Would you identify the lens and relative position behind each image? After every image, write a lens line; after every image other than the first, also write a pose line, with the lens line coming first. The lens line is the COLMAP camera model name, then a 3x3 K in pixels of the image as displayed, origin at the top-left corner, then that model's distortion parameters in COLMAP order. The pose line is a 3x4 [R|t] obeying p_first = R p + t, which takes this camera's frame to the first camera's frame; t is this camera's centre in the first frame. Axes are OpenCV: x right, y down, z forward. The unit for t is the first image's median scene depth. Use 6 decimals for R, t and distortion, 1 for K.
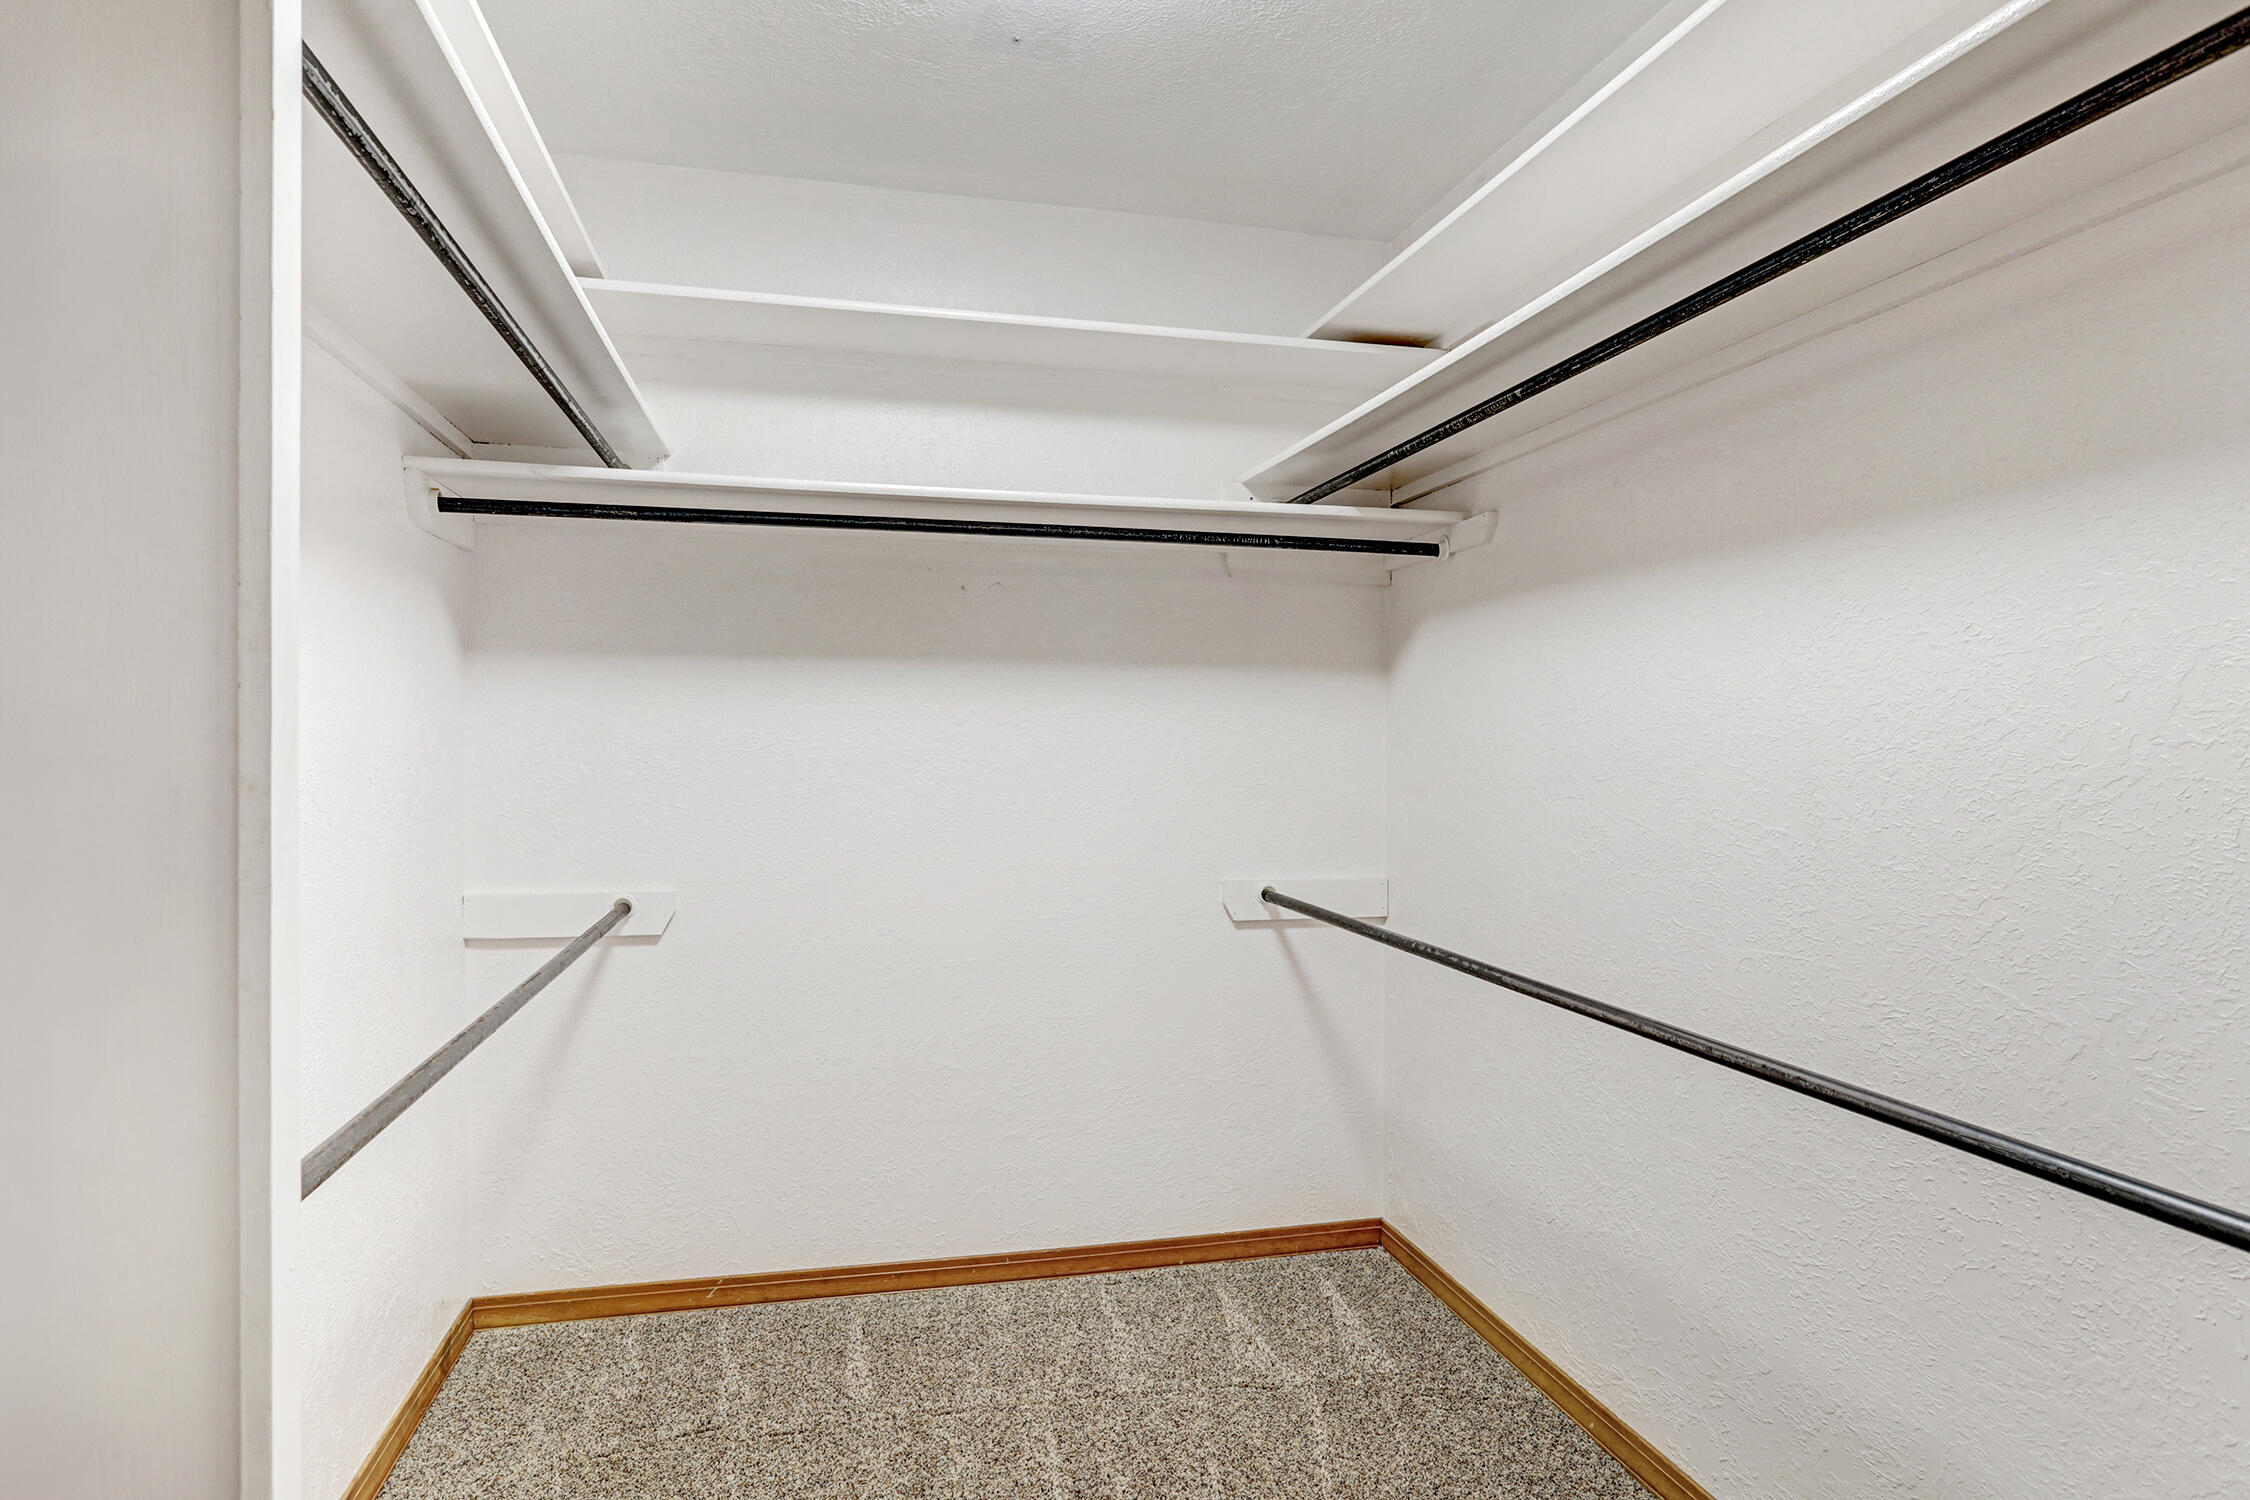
lens RADIAL K [[1238.1, 0, 1115.8], [0, 1238.1, 739.5], [0, 0, 1]] dist [0.001626, 0.000452]
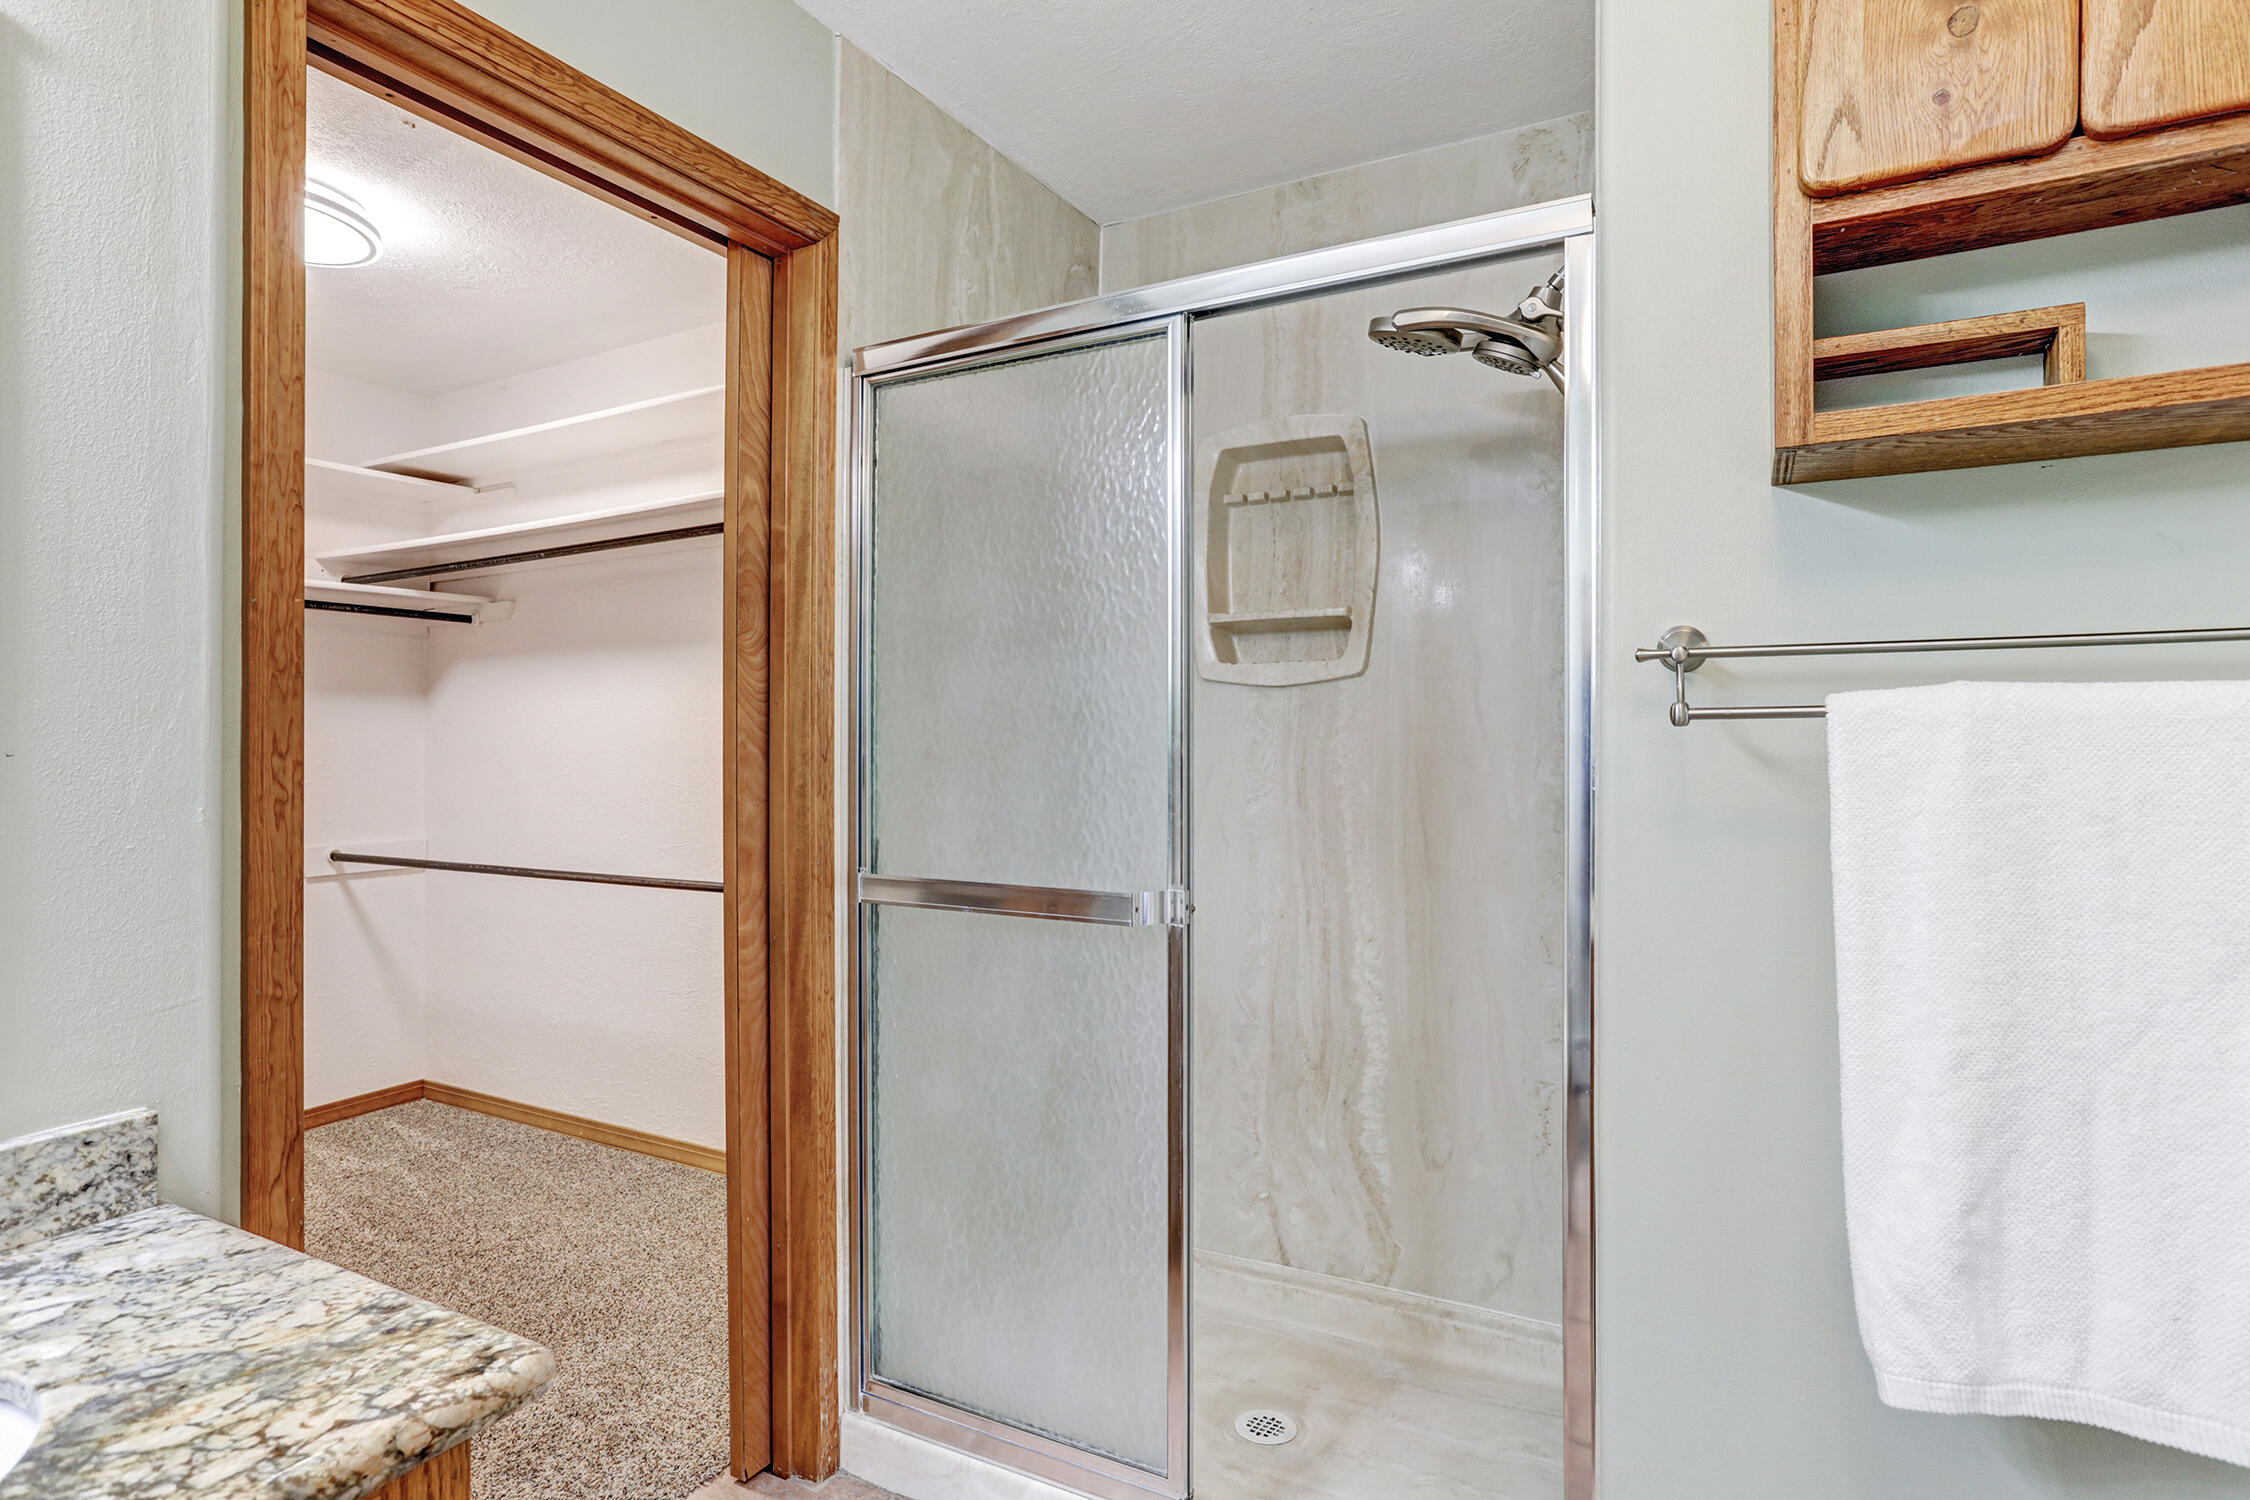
lens RADIAL K [[1211.2, 0, 1116.5], [0, 1211.2, 740.6], [0, 0, 1]] dist [-0.005769, -0.000669]
pose [[0.679725, -0.007341, 0.733430, -0.284091], [0.008674, 0.999960, 0.001970, 0.001441], [-0.733415, 0.005023, 0.679762, -0.580926]]
